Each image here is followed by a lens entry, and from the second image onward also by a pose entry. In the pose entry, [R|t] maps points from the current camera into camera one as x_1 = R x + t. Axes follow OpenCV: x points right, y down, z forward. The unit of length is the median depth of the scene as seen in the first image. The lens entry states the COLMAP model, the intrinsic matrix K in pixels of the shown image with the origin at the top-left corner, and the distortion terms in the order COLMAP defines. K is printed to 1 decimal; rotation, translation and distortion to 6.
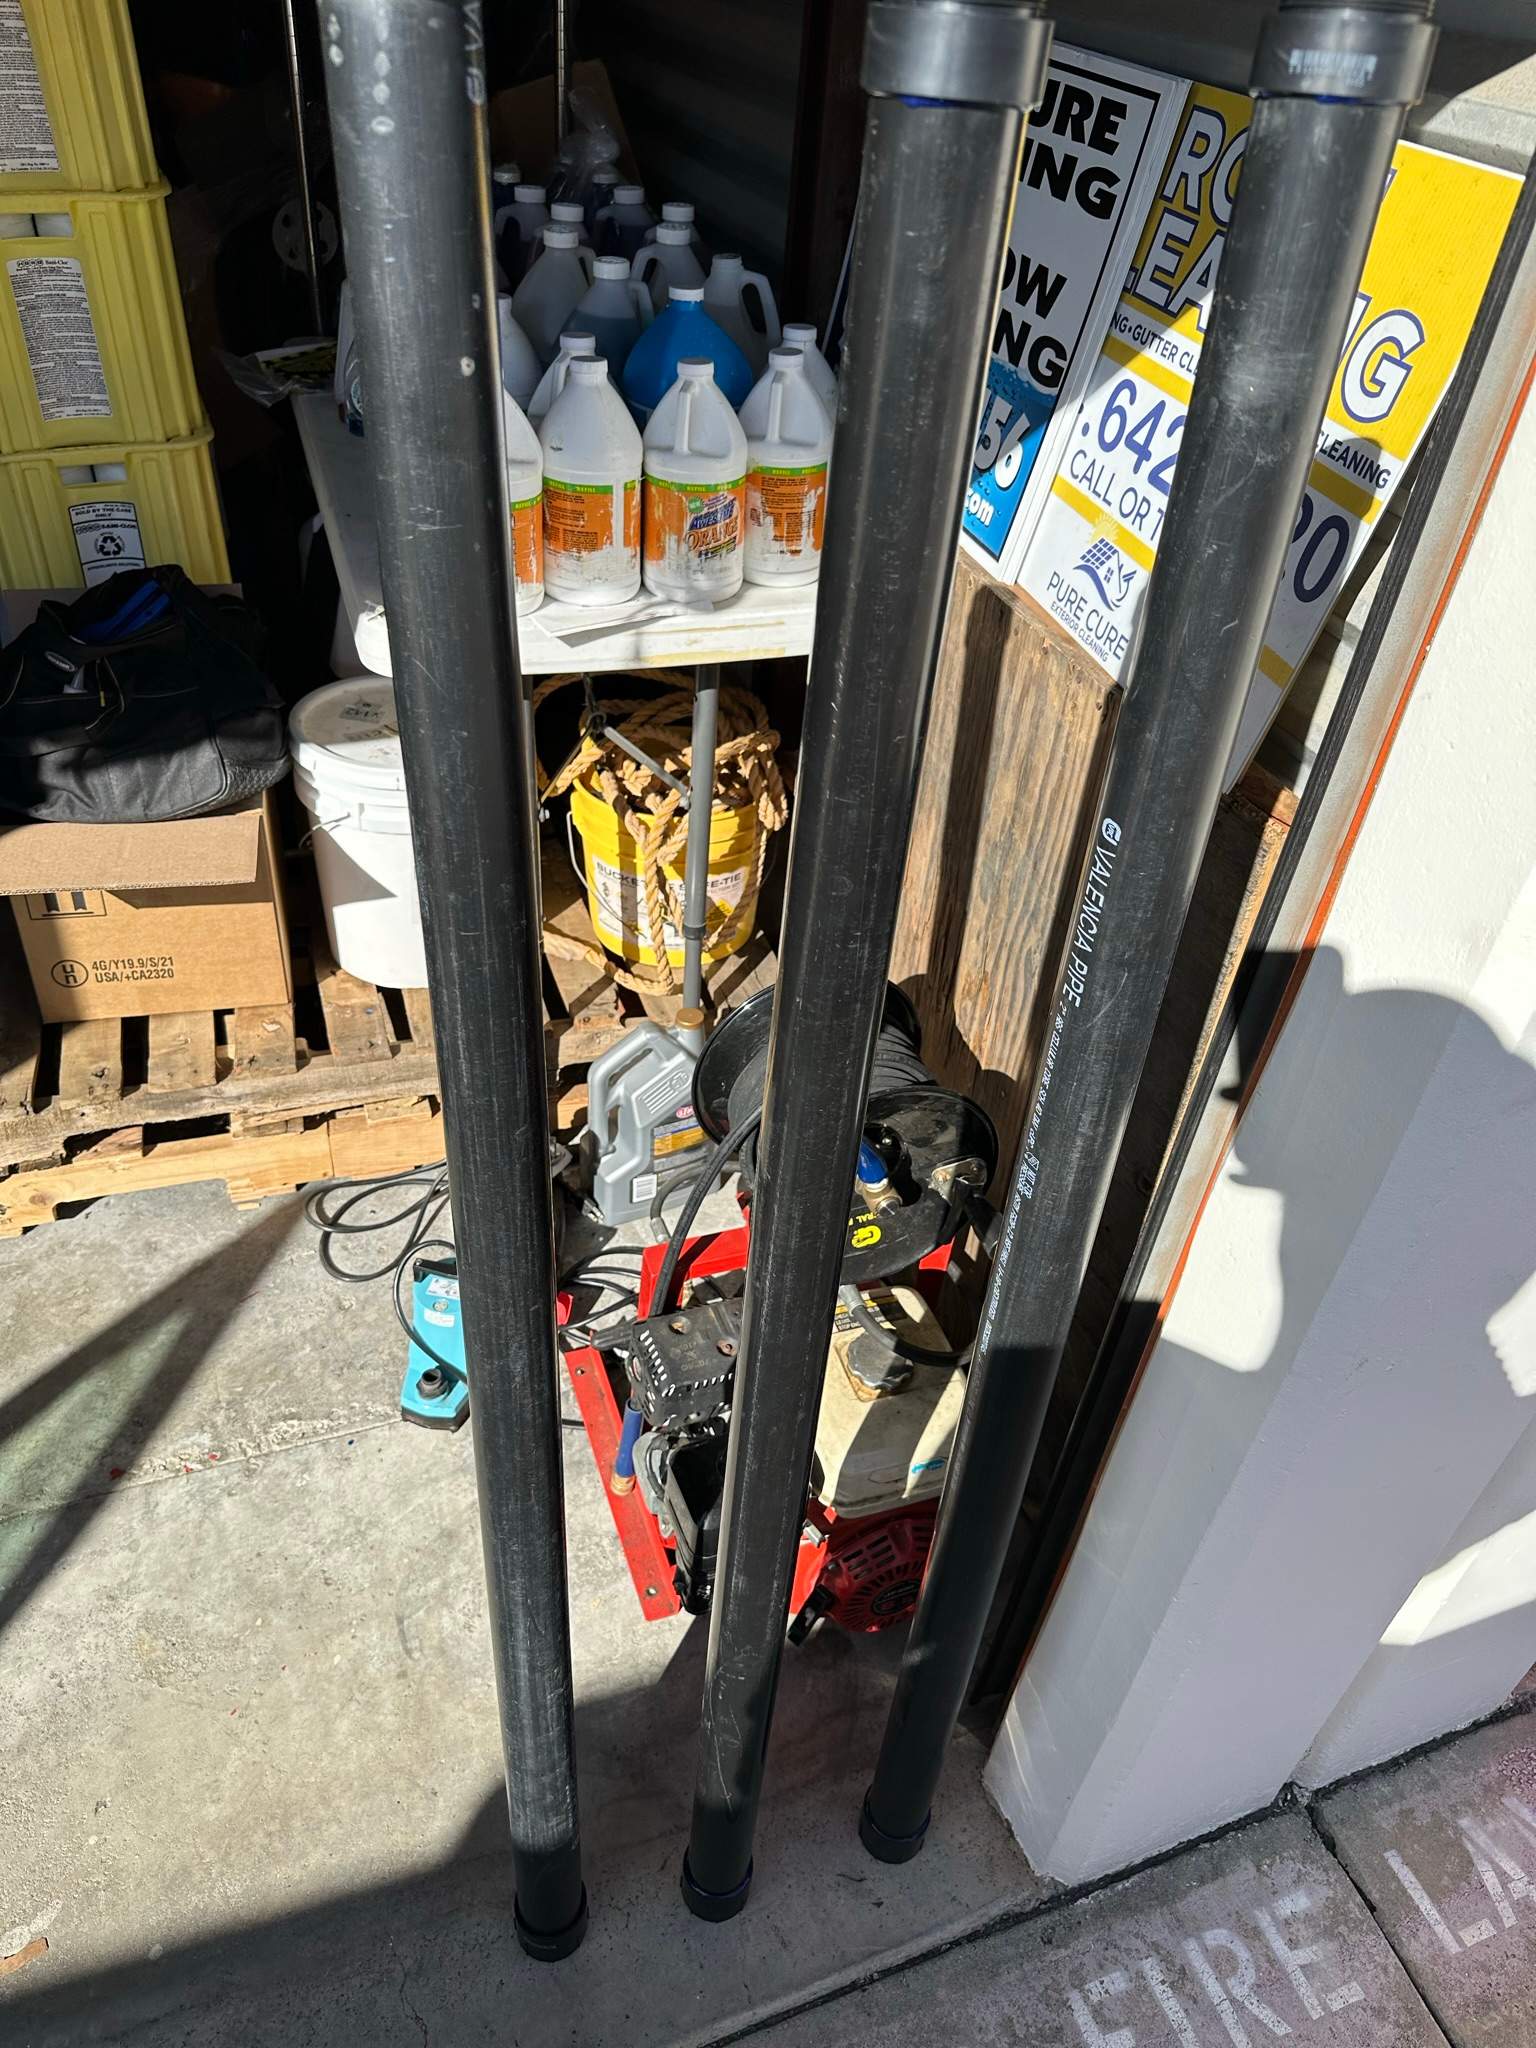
lens RADIAL K [[1386.8, 0, 768.0], [0, 1386.8, 1024.0], [0, 0, 1]] dist [-0.020174, 0.004186]
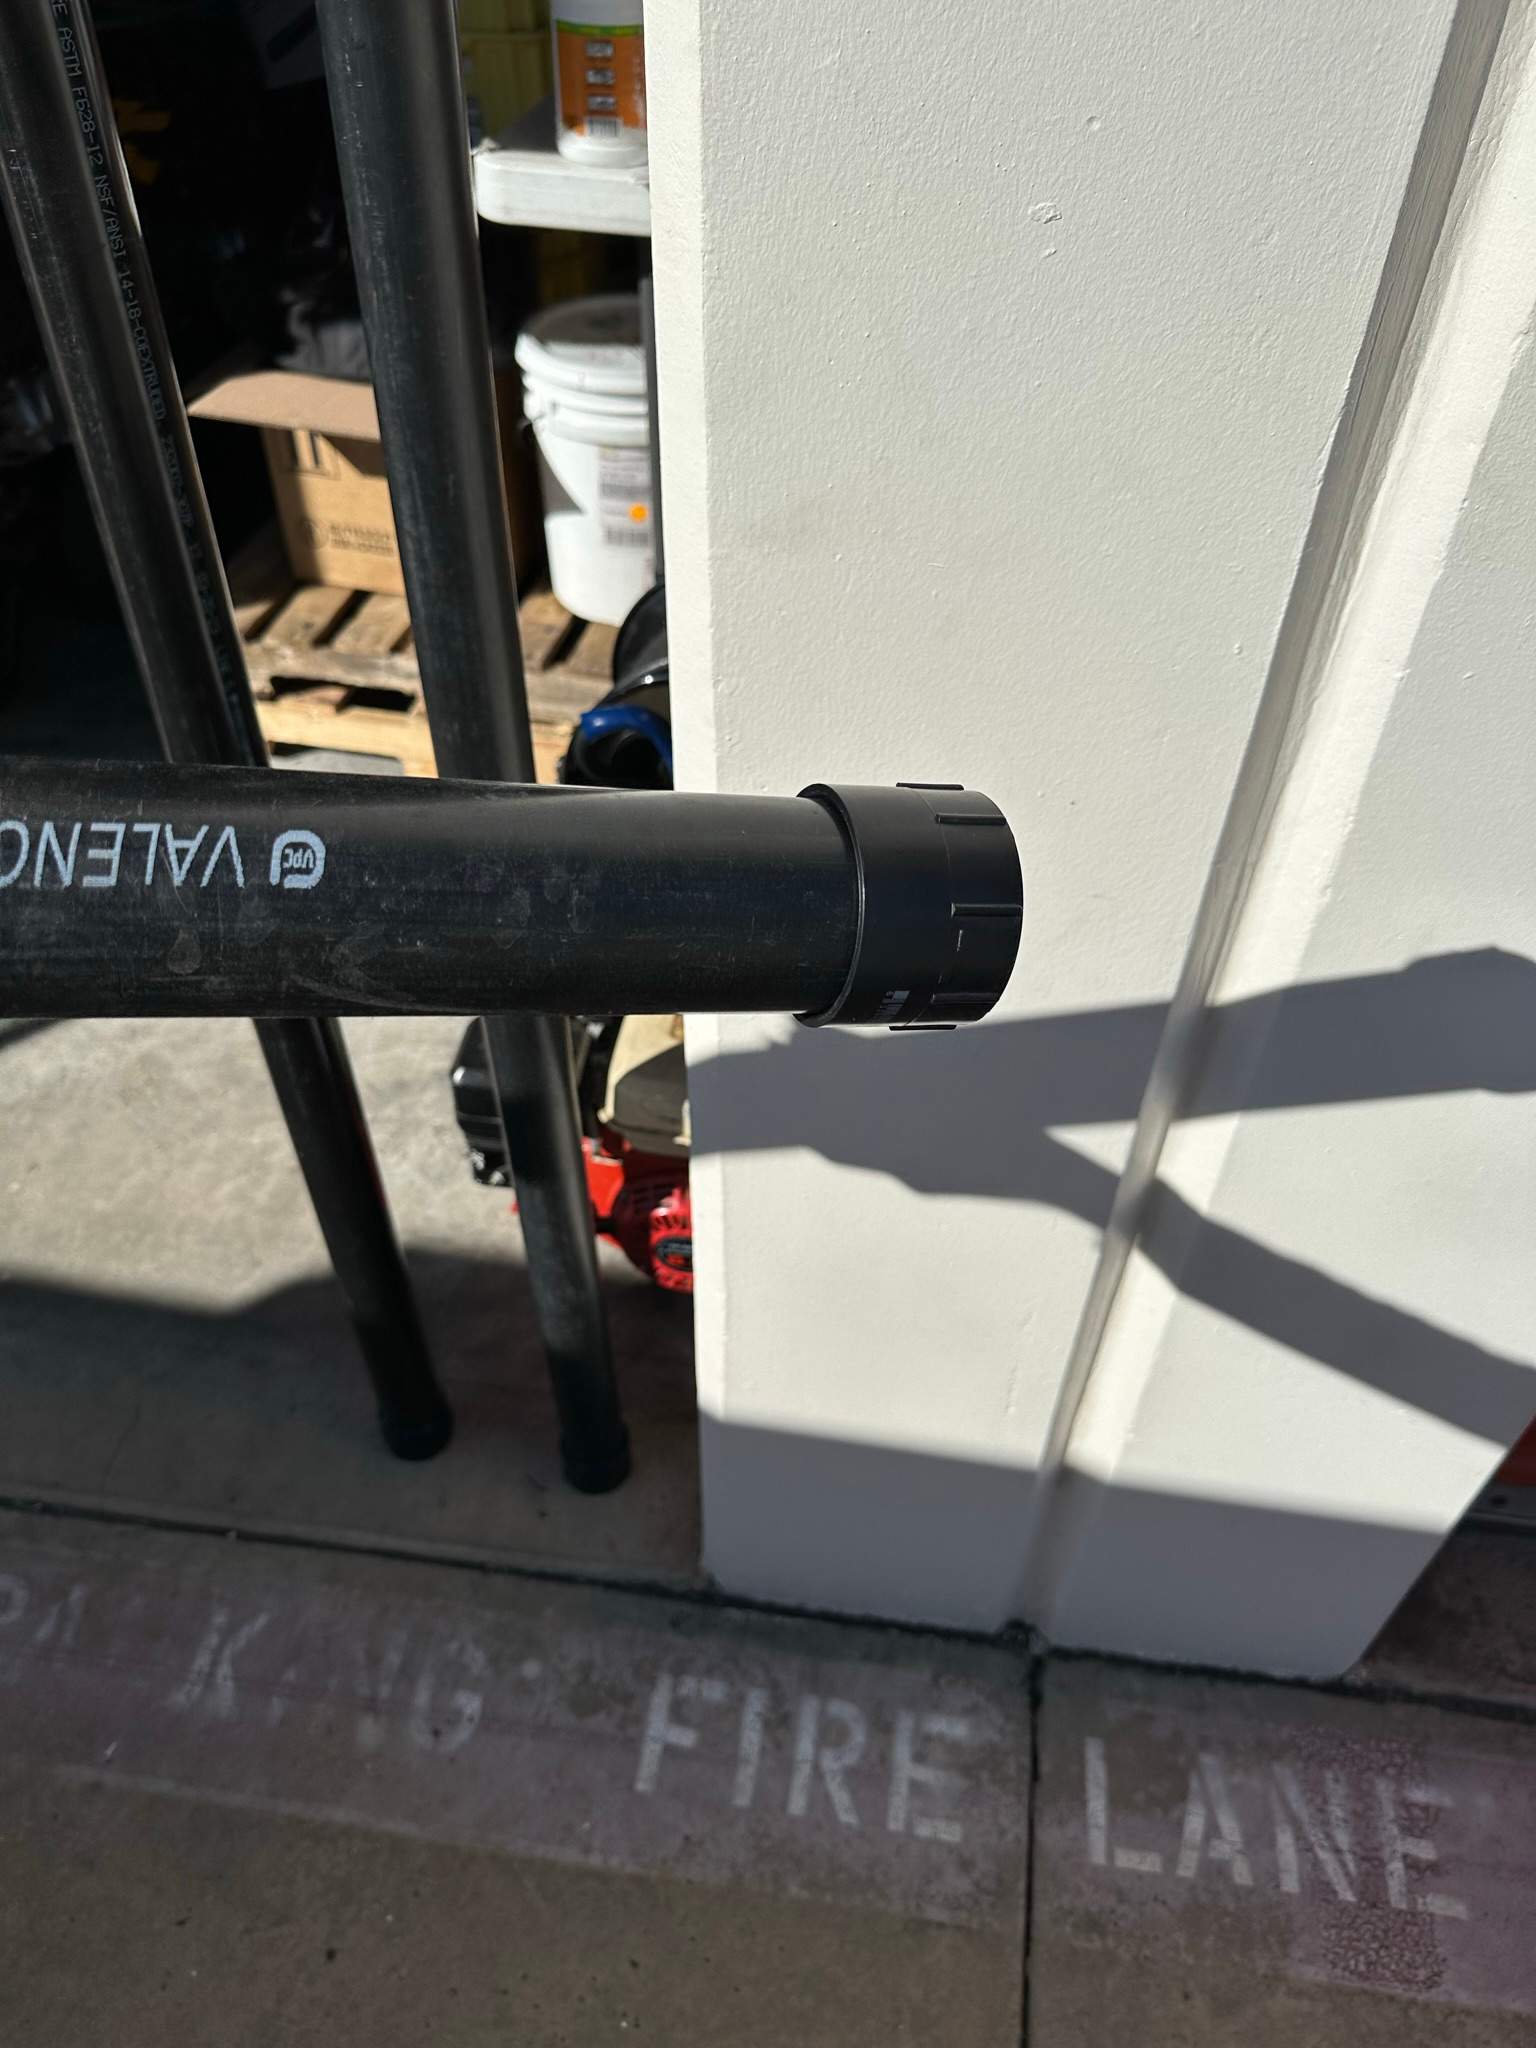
lens RADIAL K [[1386.8, 0, 768.0], [0, 1386.8, 1024.0], [0, 0, 1]] dist [-0.020174, 0.004186]
pose [[0.880986, 0.294976, -0.369936, 0.462867], [-0.253070, 0.954403, 0.158338, 0.097830], [0.399774, -0.045874, 0.915465, 0.160924]]
